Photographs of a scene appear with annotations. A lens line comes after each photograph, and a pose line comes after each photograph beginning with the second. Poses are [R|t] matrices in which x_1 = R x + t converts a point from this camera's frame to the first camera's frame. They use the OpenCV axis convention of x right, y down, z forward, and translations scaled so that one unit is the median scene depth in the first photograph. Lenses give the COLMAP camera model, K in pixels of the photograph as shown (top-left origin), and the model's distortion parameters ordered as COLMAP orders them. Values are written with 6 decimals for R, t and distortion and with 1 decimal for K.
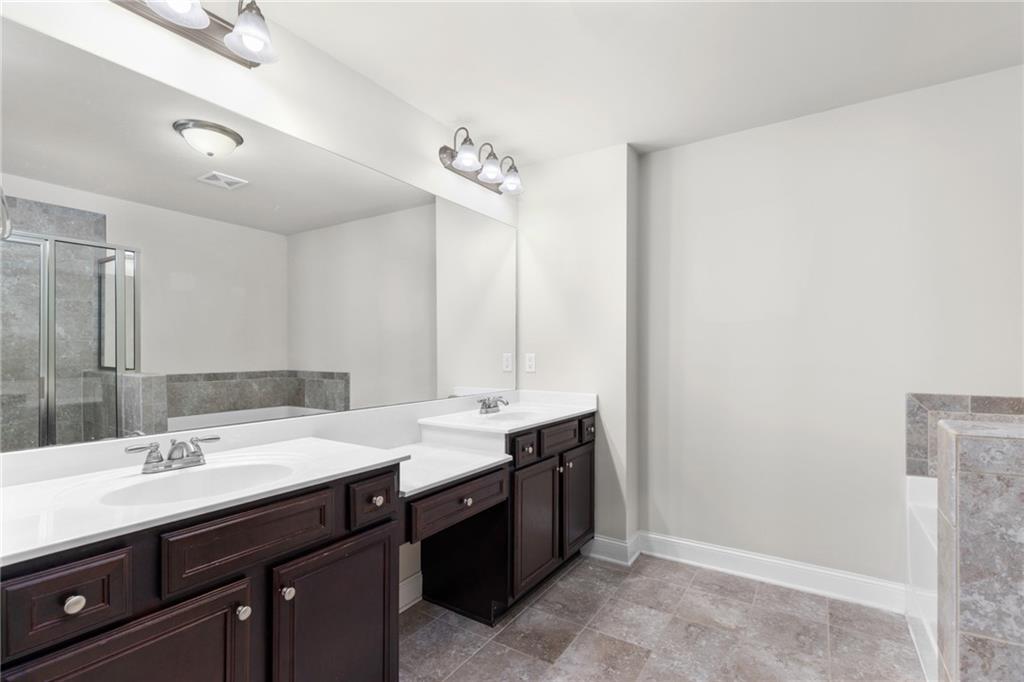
lens RADIAL K [[457.5, 0, 512.7], [0, 457.5, 349.4], [0, 0, 1]] dist [-0.001827, -0.000091]
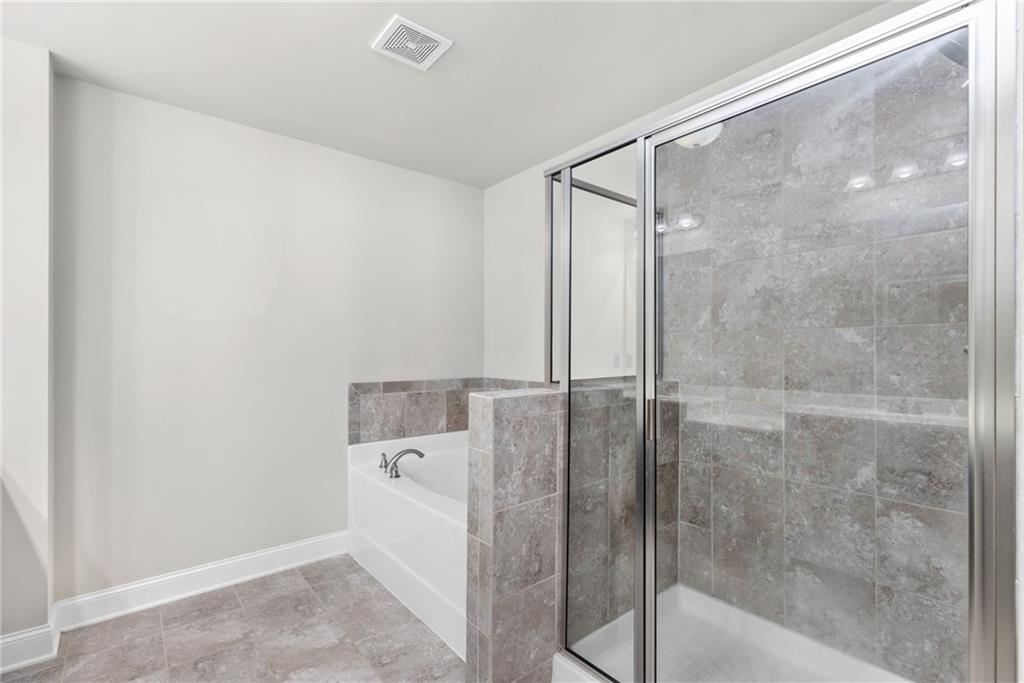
lens RADIAL K [[457.5, 0, 513.7], [0, 457.5, 347.9], [0, 0, 1]] dist [-0.001827, -0.000091]
pose [[0.311443, 0.009541, 0.950217, -0.241245], [-0.006911, 0.999946, -0.007775, 0.001853], [-0.950240, -0.004146, 0.311492, 0.142975]]
